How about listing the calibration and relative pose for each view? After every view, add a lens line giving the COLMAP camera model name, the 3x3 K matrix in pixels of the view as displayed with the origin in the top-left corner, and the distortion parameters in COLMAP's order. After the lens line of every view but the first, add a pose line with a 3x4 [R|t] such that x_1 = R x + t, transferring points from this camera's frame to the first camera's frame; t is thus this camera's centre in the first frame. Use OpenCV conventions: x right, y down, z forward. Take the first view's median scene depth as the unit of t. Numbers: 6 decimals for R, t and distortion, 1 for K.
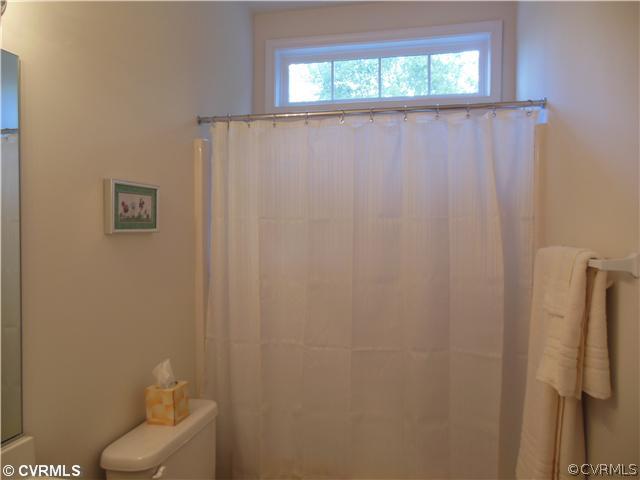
lens RADIAL K [[481.6, 0, 320.0], [0, 481.6, 240.0], [0, 0, 1]] dist [0.002738, 0.001099]
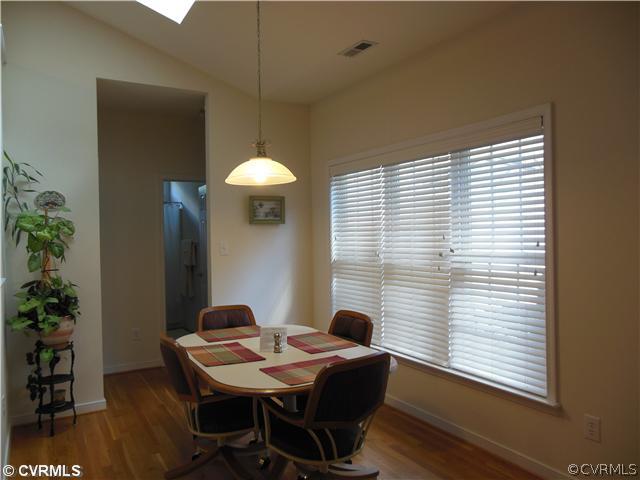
lens RADIAL K [[481.6, 0, 320.0], [0, 481.6, 240.0], [0, 0, 1]] dist [0.002738, 0.001099]
pose [[0.729148, -0.022598, 0.683983, -1.968174], [0.033235, 0.999445, -0.002410, 0.097777], [-0.683549, 0.024490, 0.729494, -3.694868]]
